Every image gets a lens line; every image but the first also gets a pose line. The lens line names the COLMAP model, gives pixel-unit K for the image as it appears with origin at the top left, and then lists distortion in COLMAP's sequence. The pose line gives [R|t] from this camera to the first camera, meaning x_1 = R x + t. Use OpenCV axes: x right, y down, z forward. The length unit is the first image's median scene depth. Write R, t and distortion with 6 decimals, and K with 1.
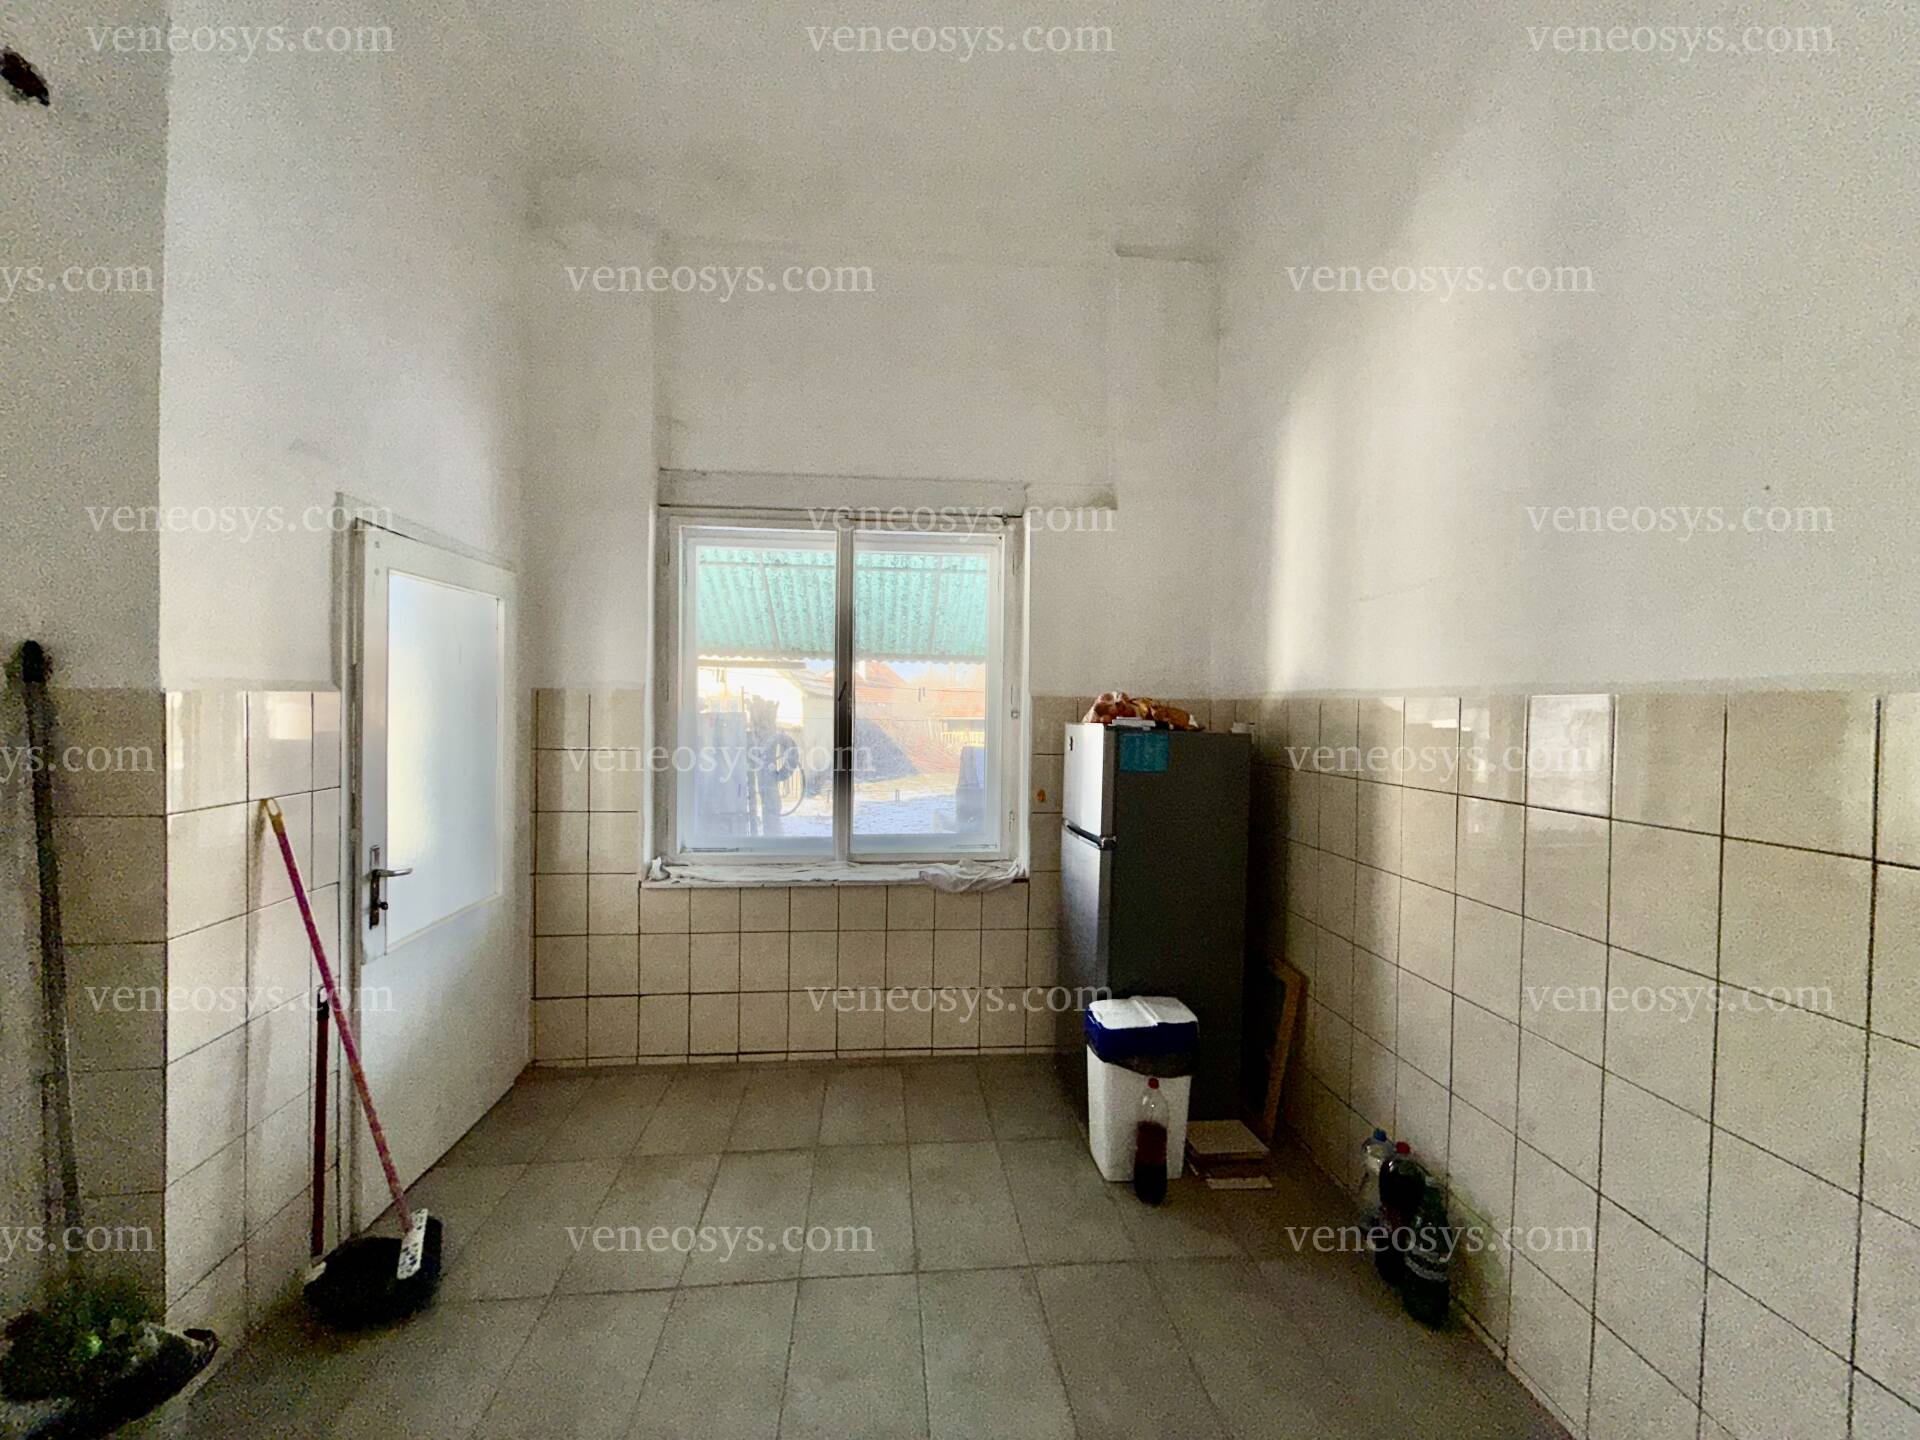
lens RADIAL K [[767.6, 0, 956.7], [0, 767.6, 723.8], [0, 0, 1]] dist [0.001902, -0.000331]
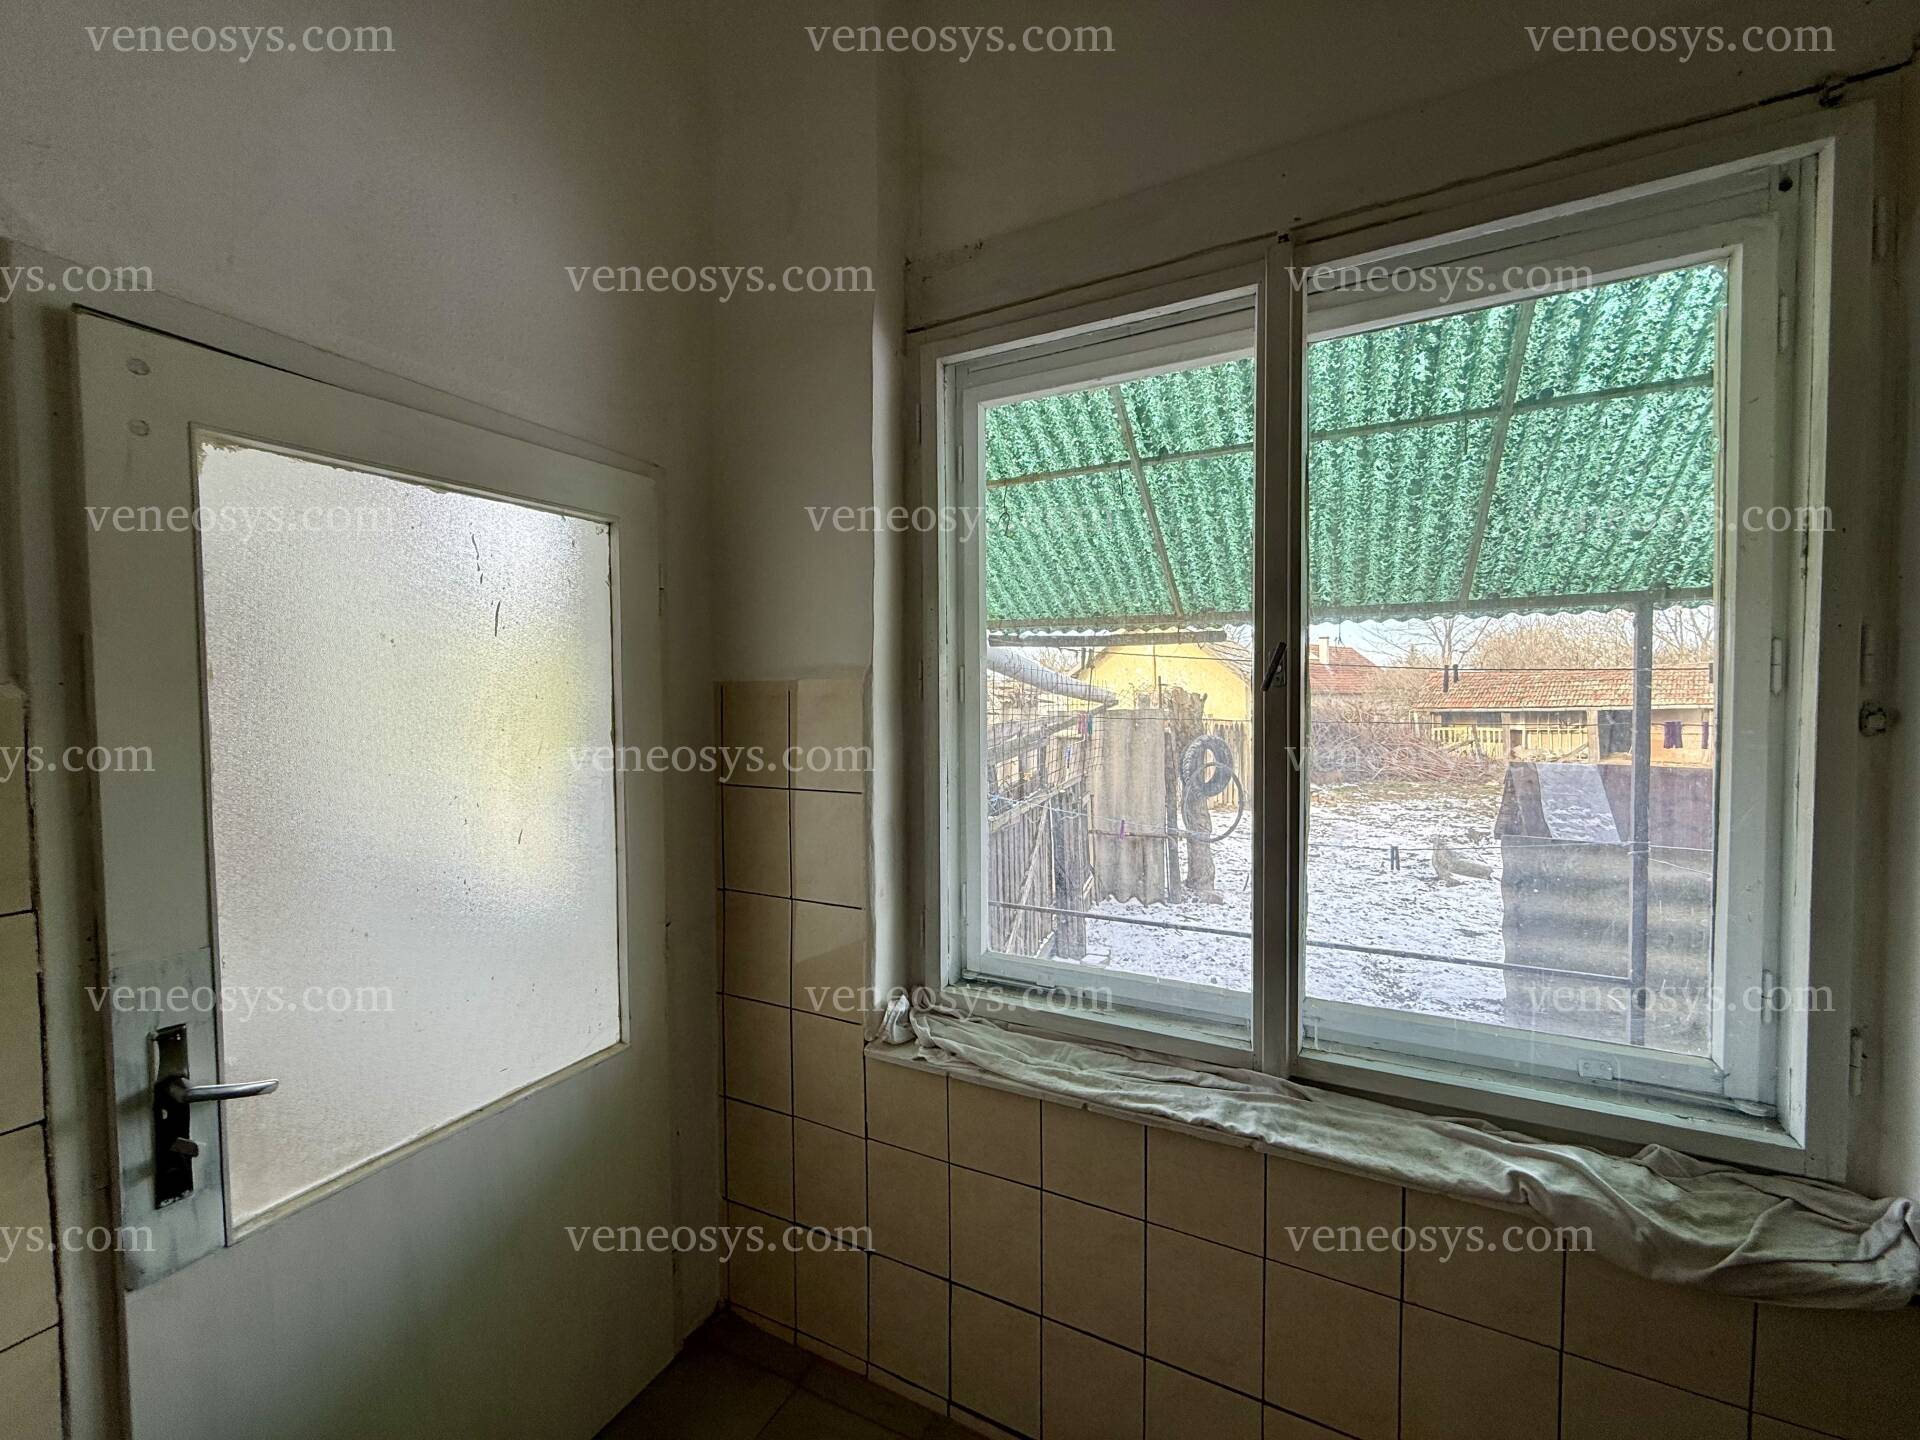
lens RADIAL K [[767.6, 0, 956.7], [0, 767.6, 723.8], [0, 0, 1]] dist [0.001902, -0.000331]
pose [[0.842131, -0.001205, -0.539271, -0.058800], [0.006017, 0.999956, 0.007162, -0.013732], [0.539239, -0.009277, 0.842102, 0.472788]]
